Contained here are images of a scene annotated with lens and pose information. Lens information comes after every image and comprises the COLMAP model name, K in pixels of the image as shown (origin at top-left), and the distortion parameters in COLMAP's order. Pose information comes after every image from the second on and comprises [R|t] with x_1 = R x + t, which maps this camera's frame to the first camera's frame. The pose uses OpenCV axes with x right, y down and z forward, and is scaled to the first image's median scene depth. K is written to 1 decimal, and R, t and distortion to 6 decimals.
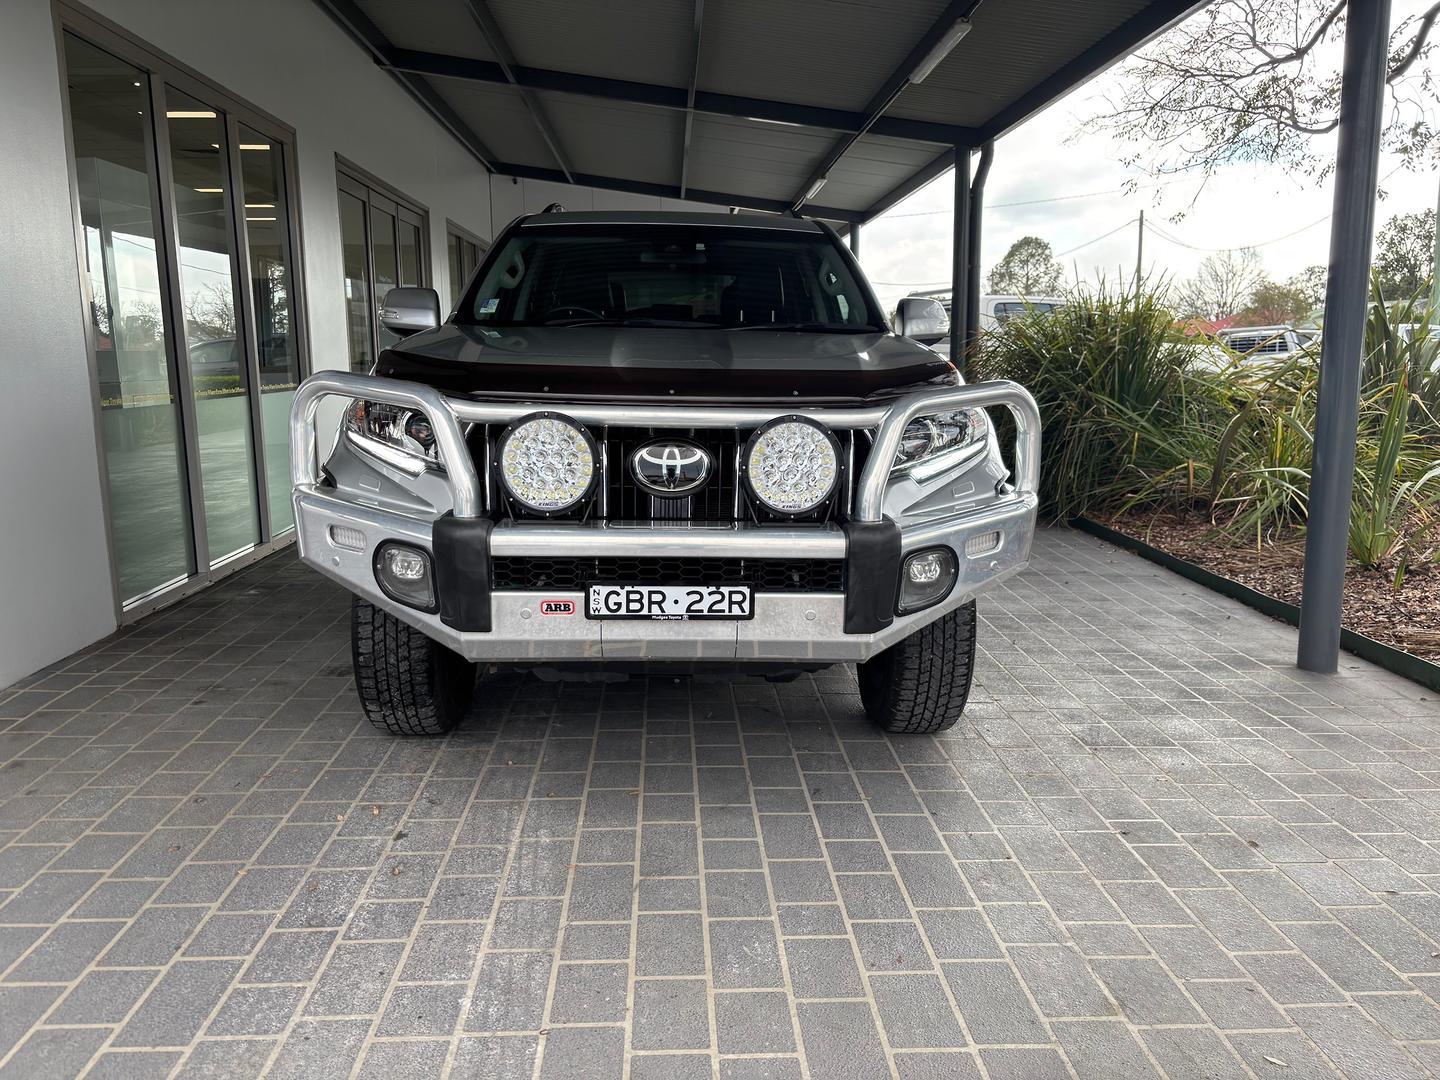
lens RADIAL K [[1089.3, 0, 721.7], [0, 1089.3, 526.8], [0, 0, 1]] dist [0.054326, -0.061233]
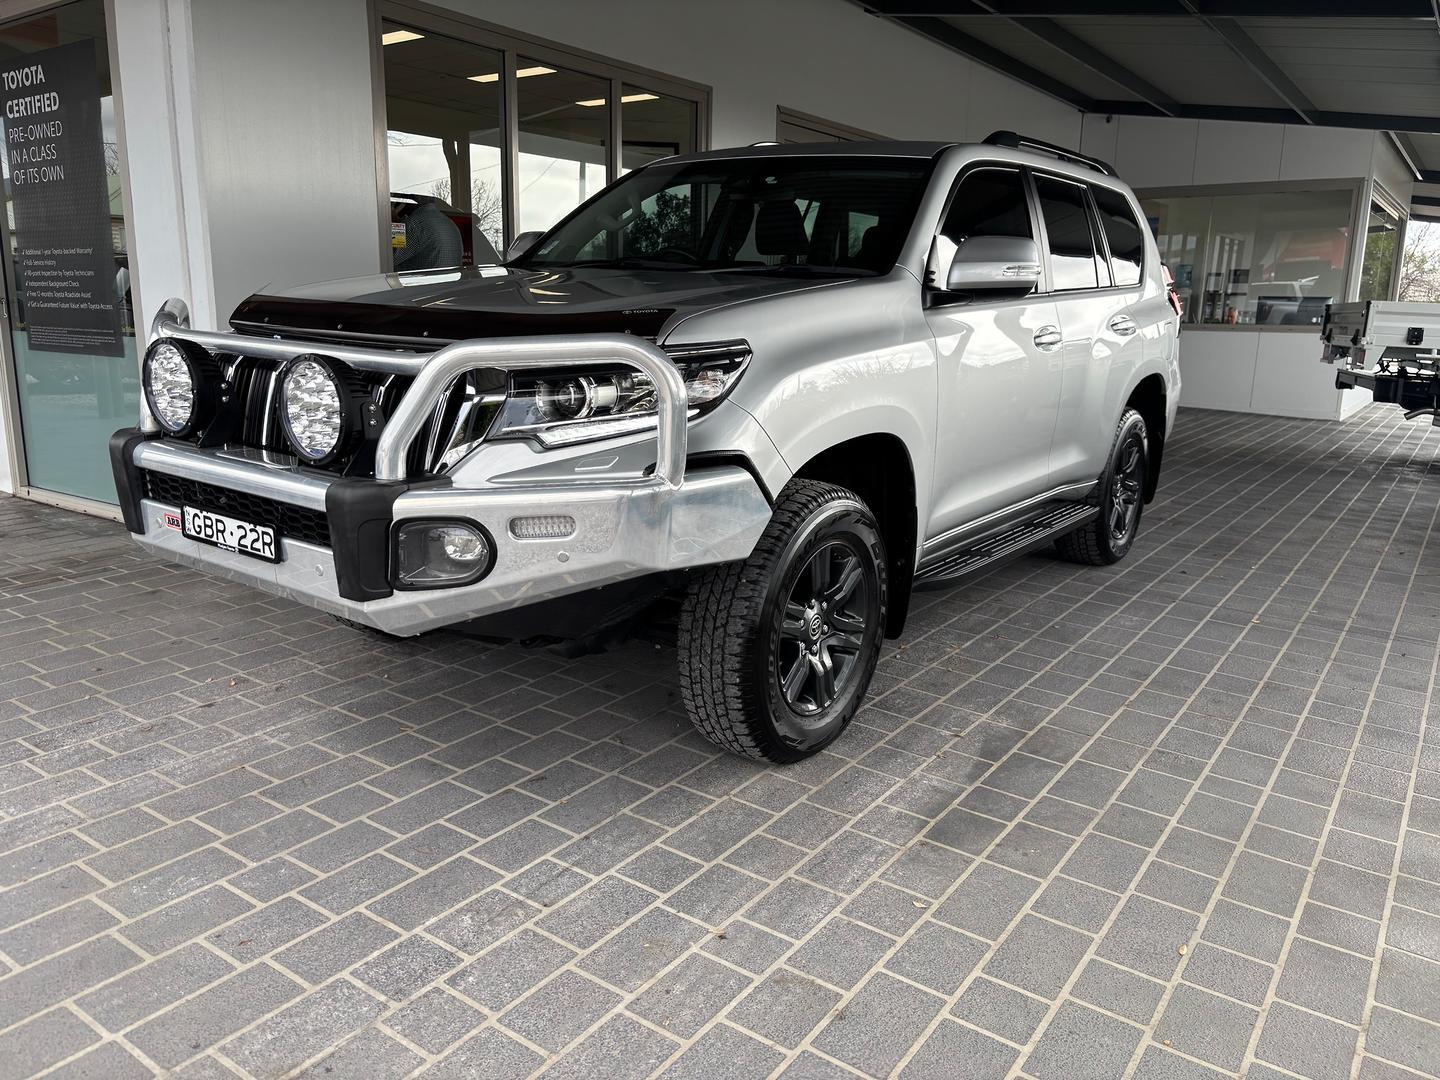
lens RADIAL K [[1089.3, 0, 716.8], [0, 1089.3, 528.6], [0, 0, 1]] dist [0.054326, -0.061233]
pose [[0.788187, 0.148081, -0.597354, 0.748590], [-0.123880, 0.988928, 0.081696, -0.060472], [0.602839, 0.009608, 0.797805, 0.373273]]
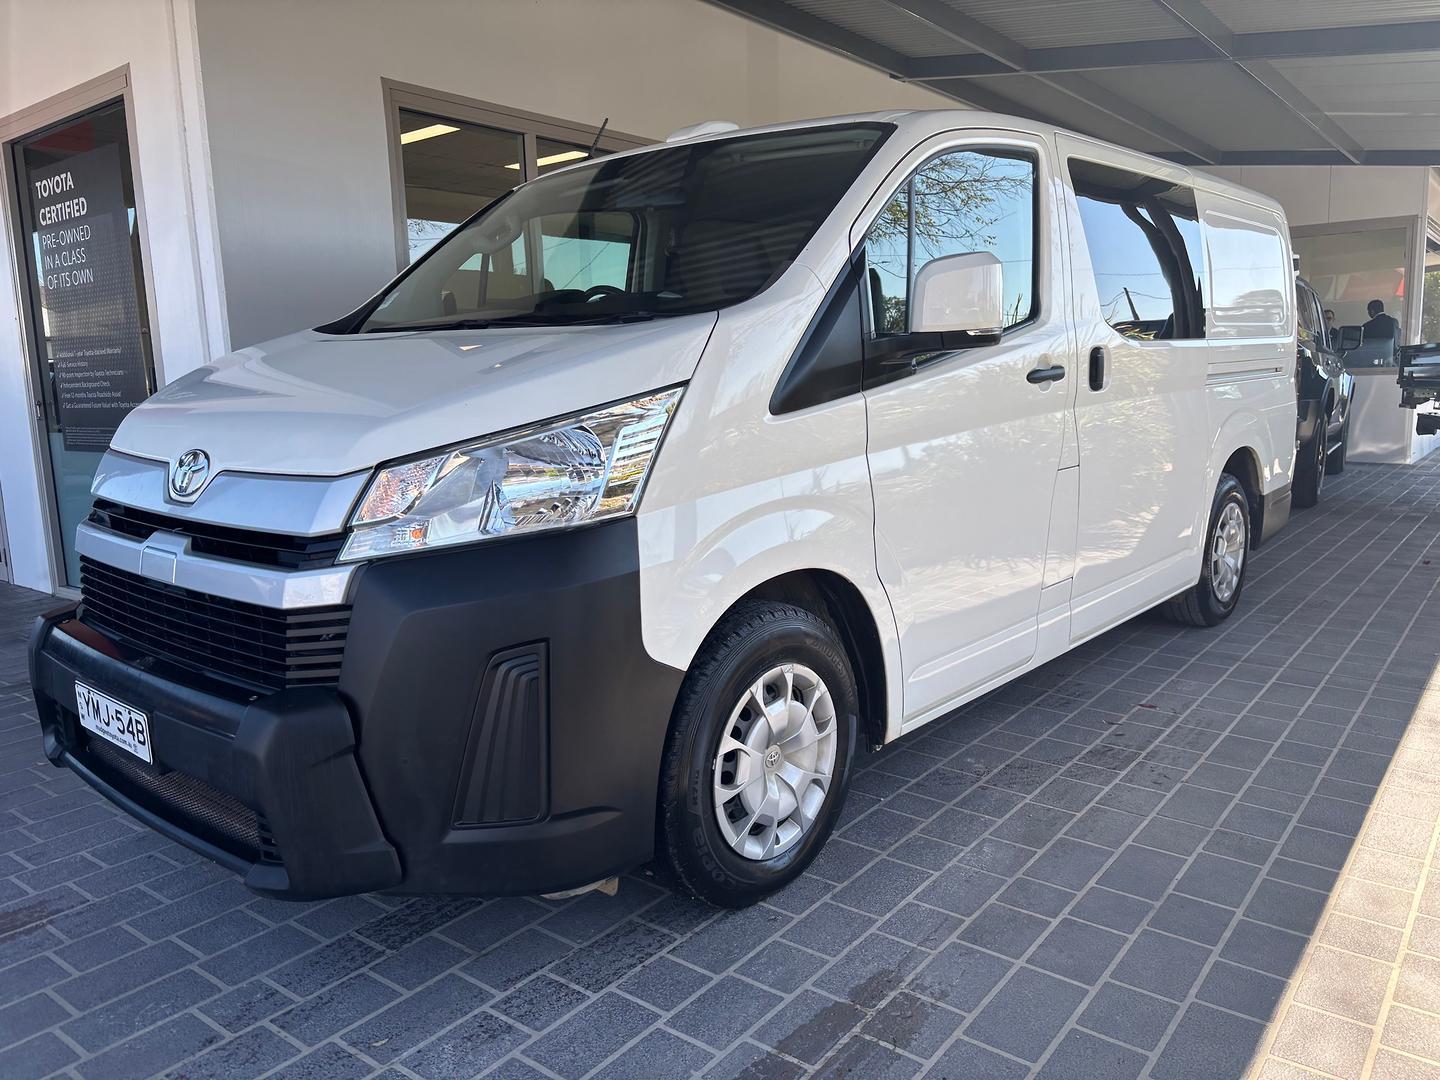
lens RADIAL K [[1089.3, 0, 724.8], [0, 1089.3, 543.2], [0, 0, 1]] dist [0.054326, -0.061233]
pose [[0.762660, 0.086071, -0.641047, 0.749689], [-0.082379, 0.995961, 0.035717, -0.066326], [0.641532, 0.025568, 0.766670, 0.446791]]
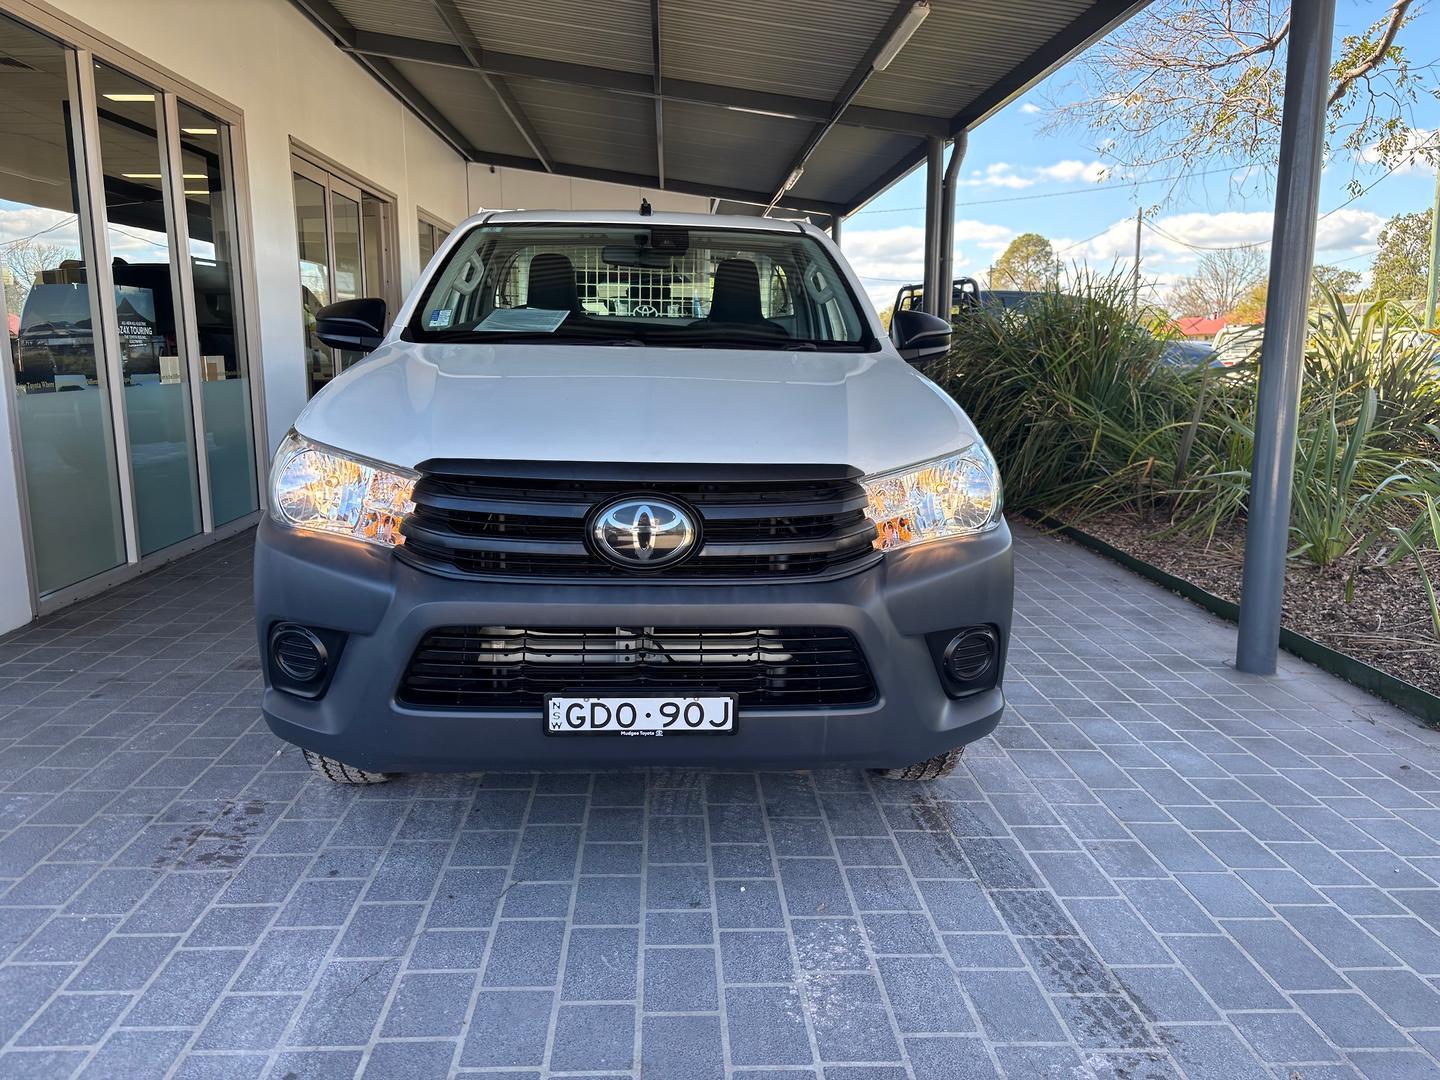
lens RADIAL K [[1089.3, 0, 721.9], [0, 1089.3, 538.2], [0, 0, 1]] dist [0.054326, -0.061233]
pose [[0.999955, 0.009216, 0.002131, 0.092328], [-0.009246, 0.999852, 0.014479, 0.001863], [-0.001997, -0.014498, 0.999893, 0.035440]]
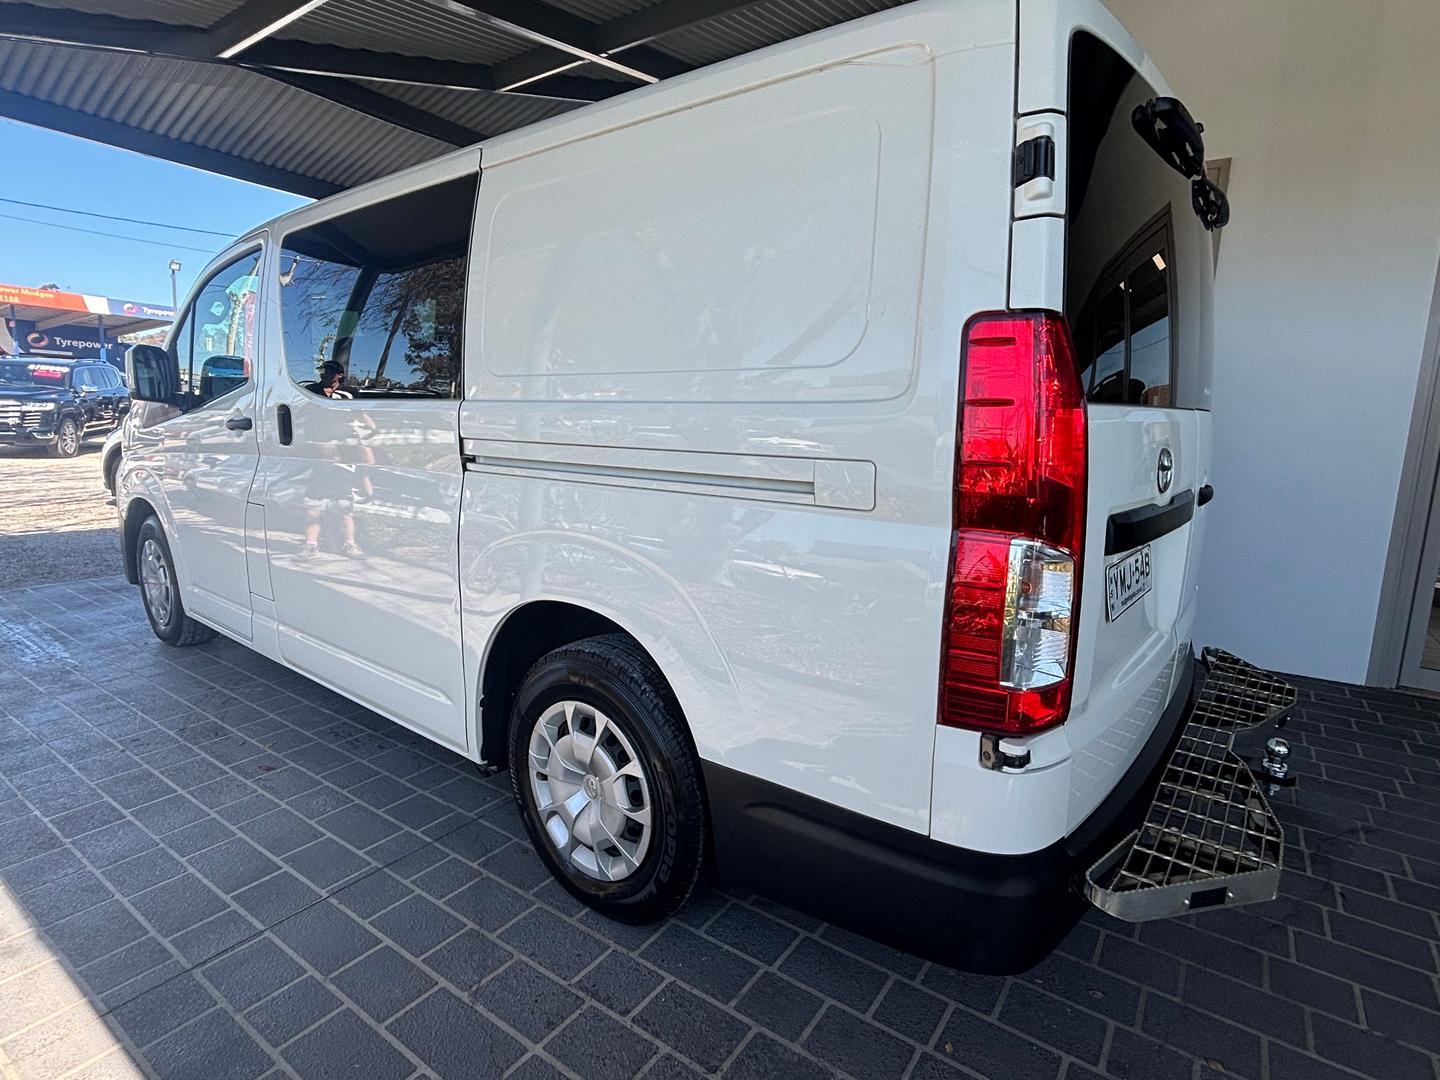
lens RADIAL K [[753.2, 0, 723.8], [0, 753.2, 527.3], [0, 0, 1]] dist [-0.027719, 0.019222]
pose [[-0.608512, 0.105948, -0.786440, 0.664562], [-0.156405, 0.955594, 0.249755, -0.441056], [0.777978, 0.274982, -0.564920, 2.593140]]
